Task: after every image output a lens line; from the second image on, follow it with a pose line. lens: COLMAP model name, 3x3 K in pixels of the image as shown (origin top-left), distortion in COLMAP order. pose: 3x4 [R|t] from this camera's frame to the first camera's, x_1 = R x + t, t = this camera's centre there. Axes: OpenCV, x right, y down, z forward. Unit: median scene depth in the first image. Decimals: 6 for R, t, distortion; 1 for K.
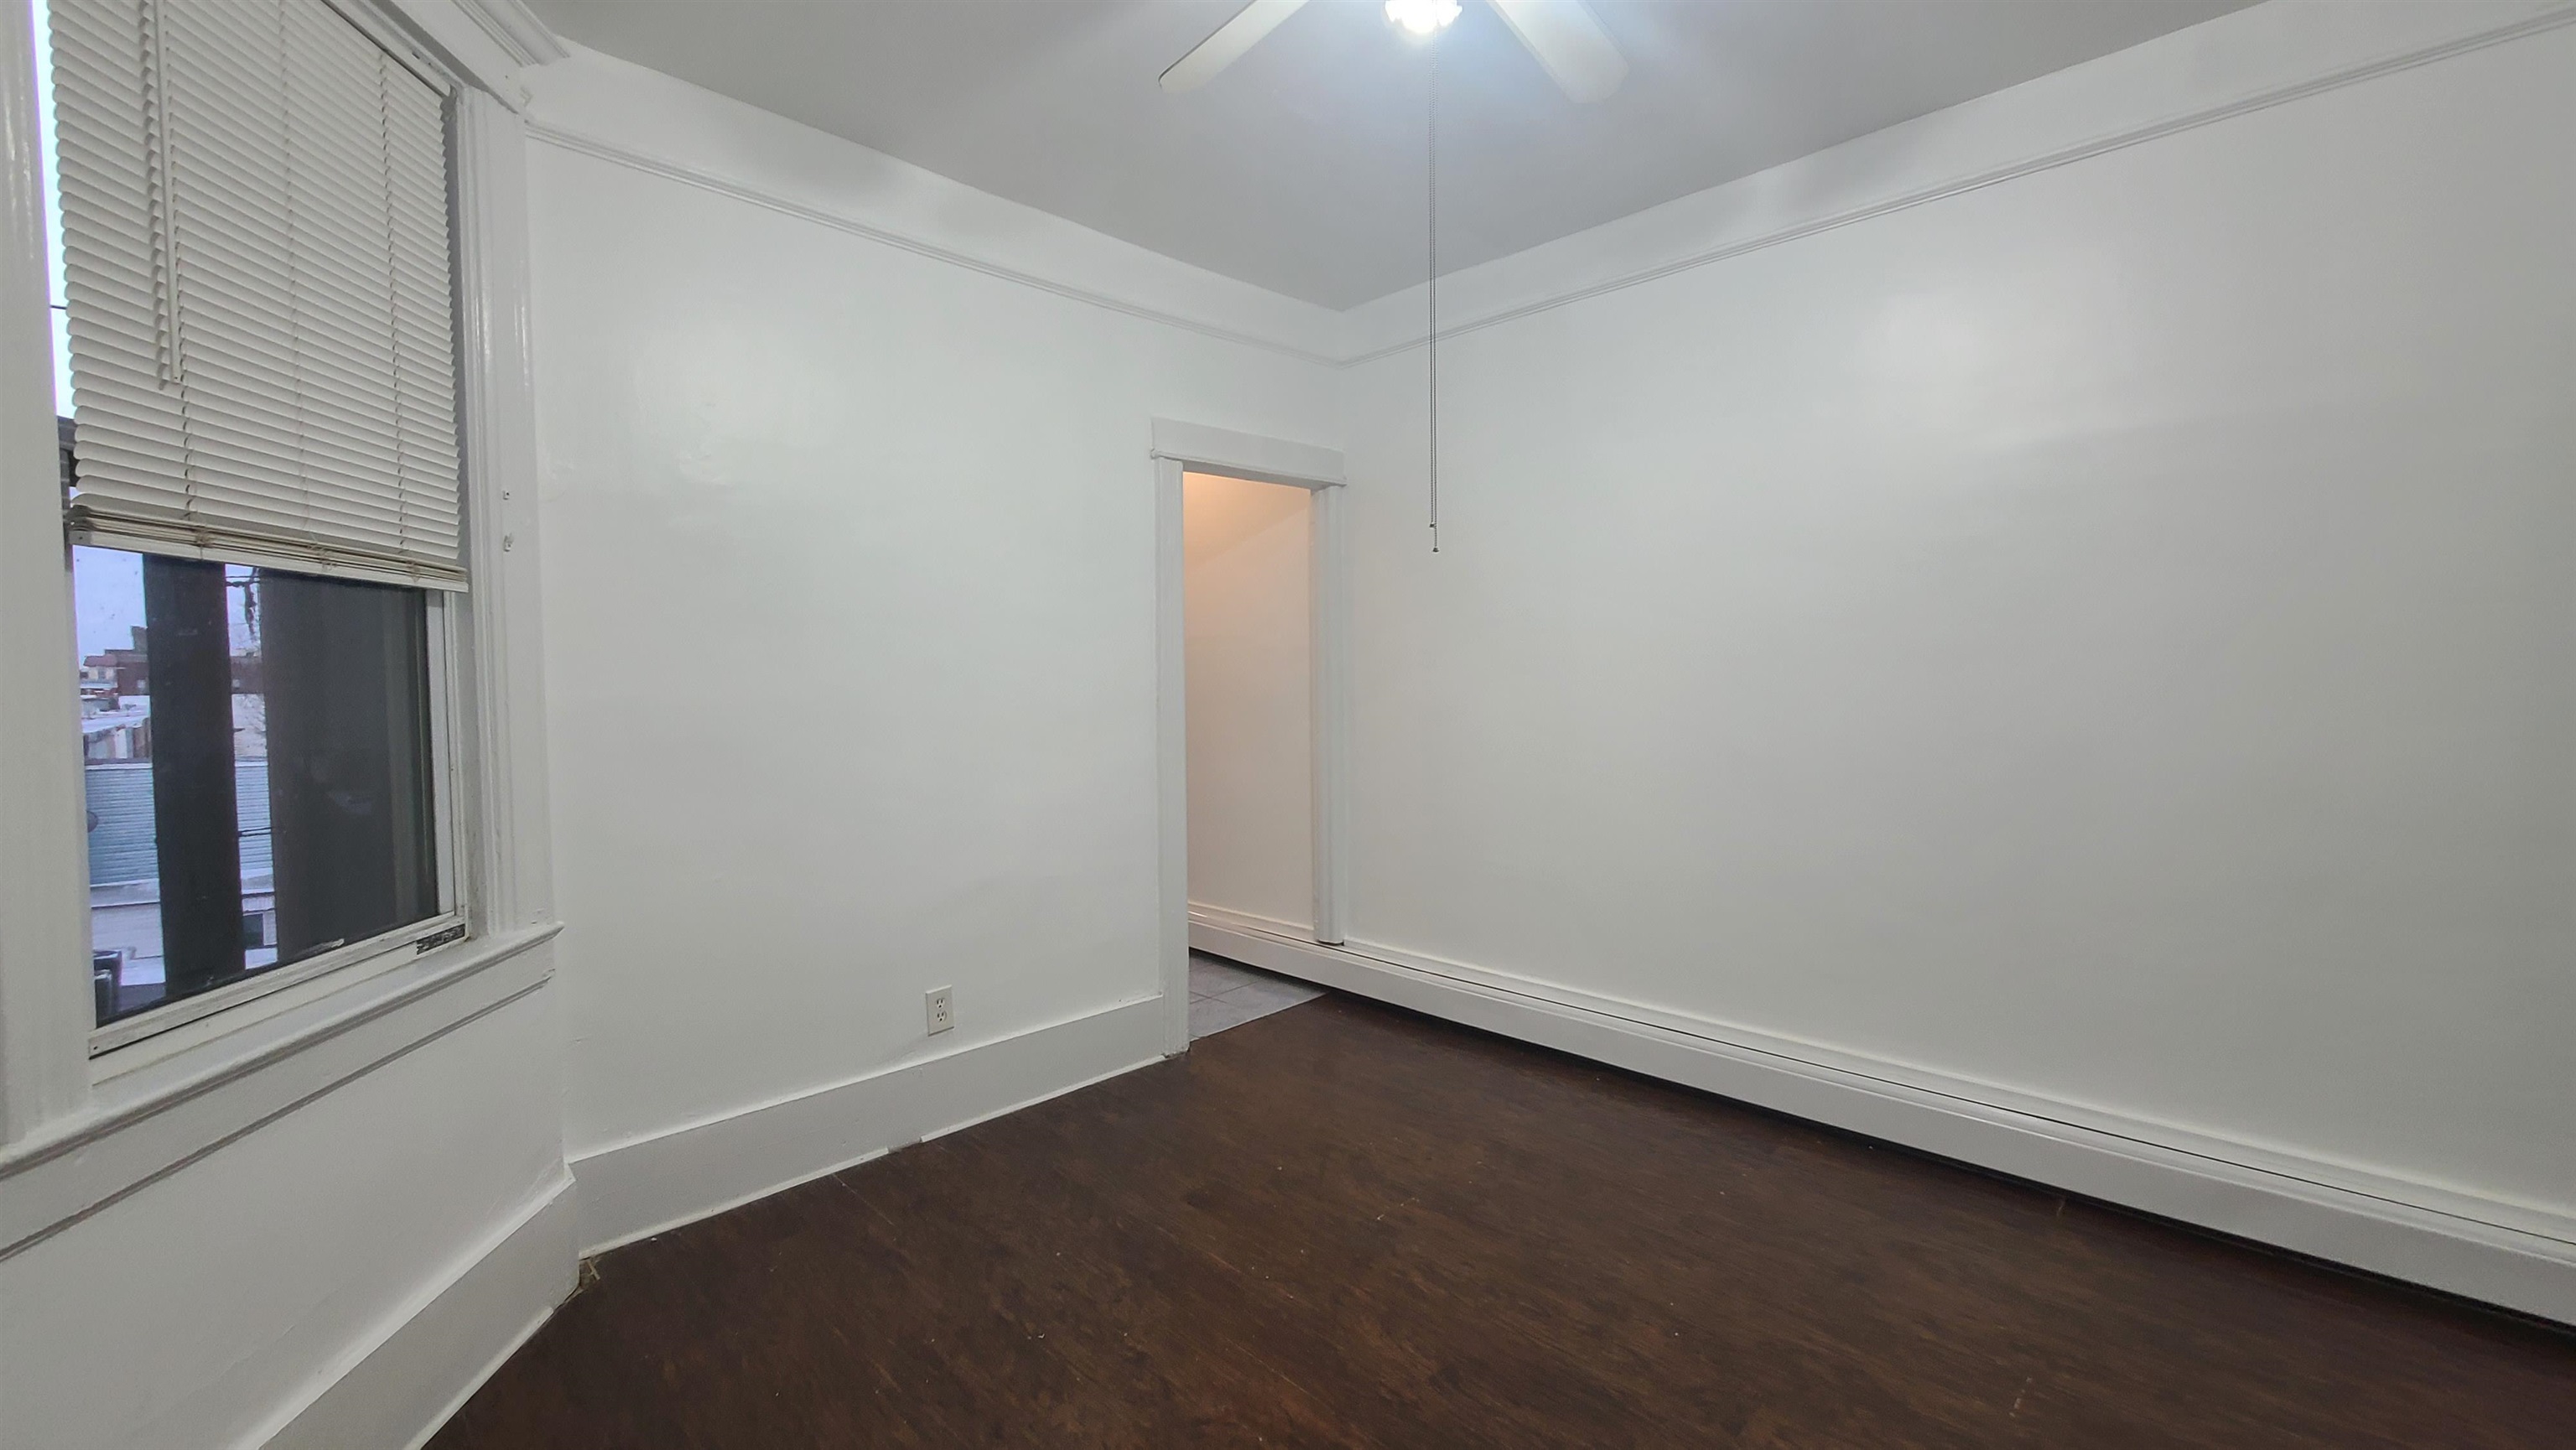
lens RADIAL K [[1053.2, 0, 1286.9], [0, 1053.2, 727.5], [0, 0, 1]] dist [-0.000039, 0.000339]
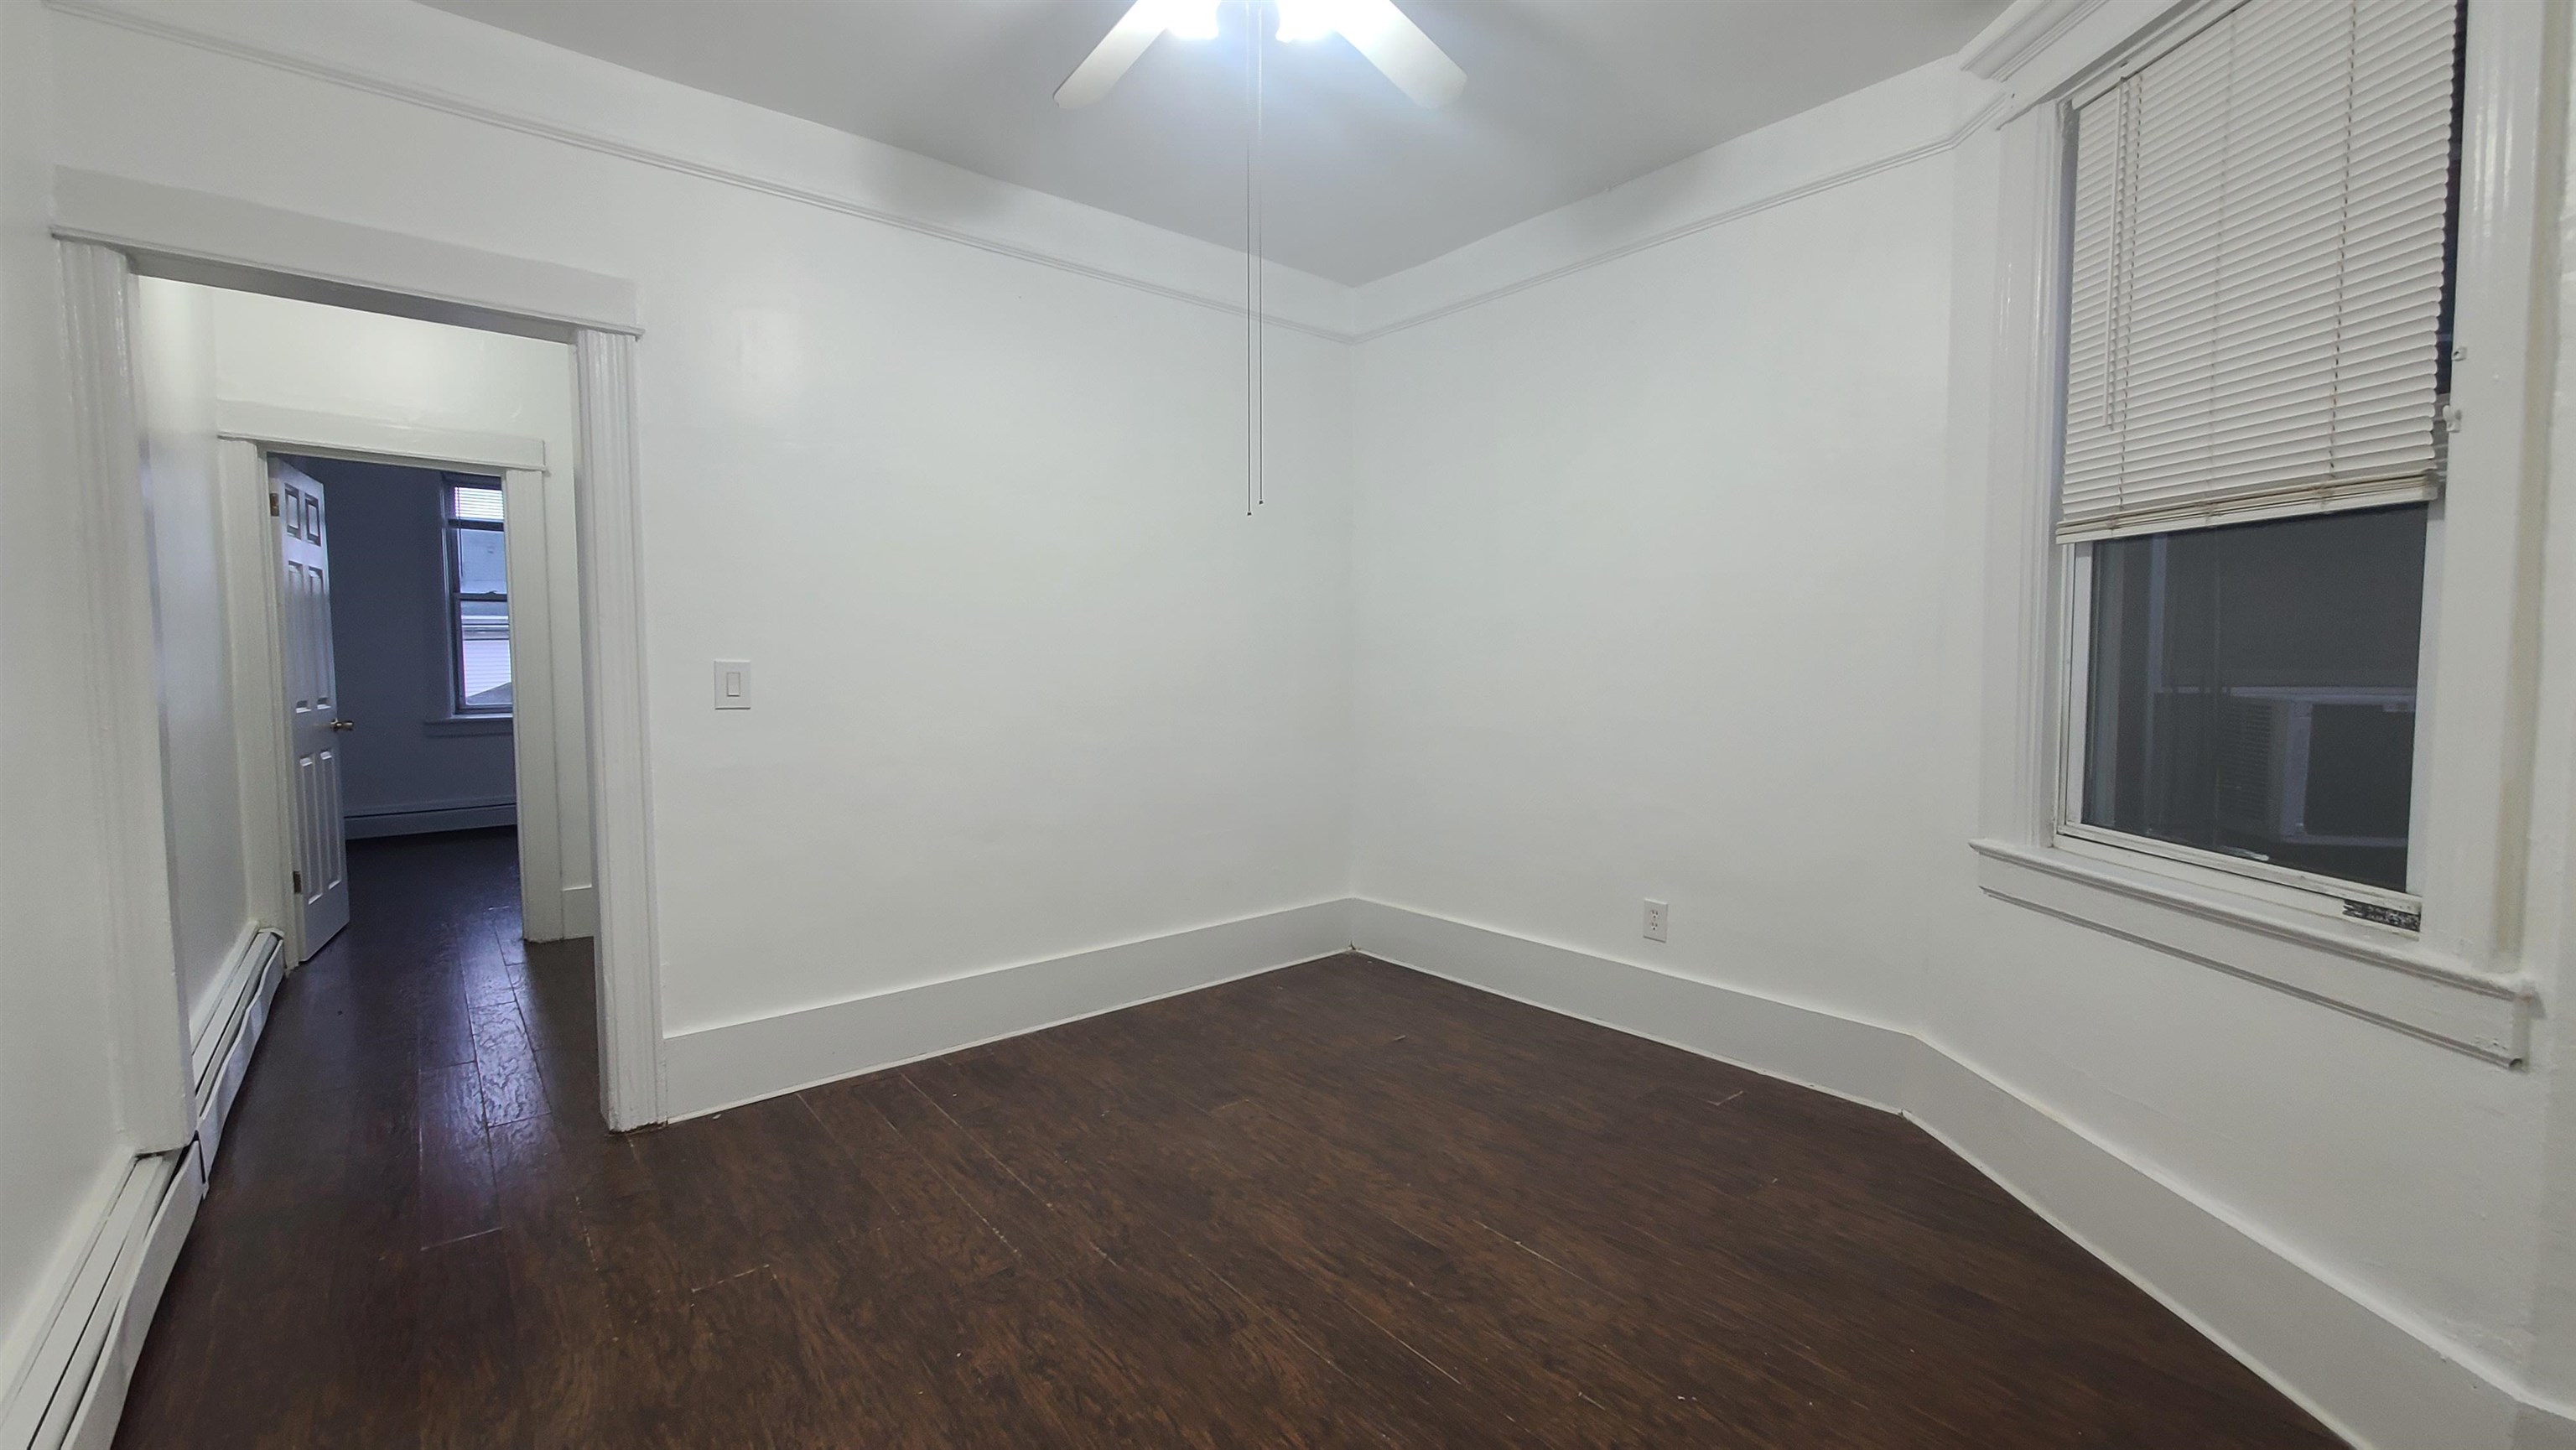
lens RADIAL K [[1053.2, 0, 1277.0], [0, 1053.2, 725.5], [0, 0, 1]] dist [-0.000039, 0.000339]
pose [[-0.995147, 0.007303, 0.098124, 0.002906], [0.019636, 0.991921, 0.125325, -0.077850], [-0.096417, 0.126644, -0.987251, 1.932213]]
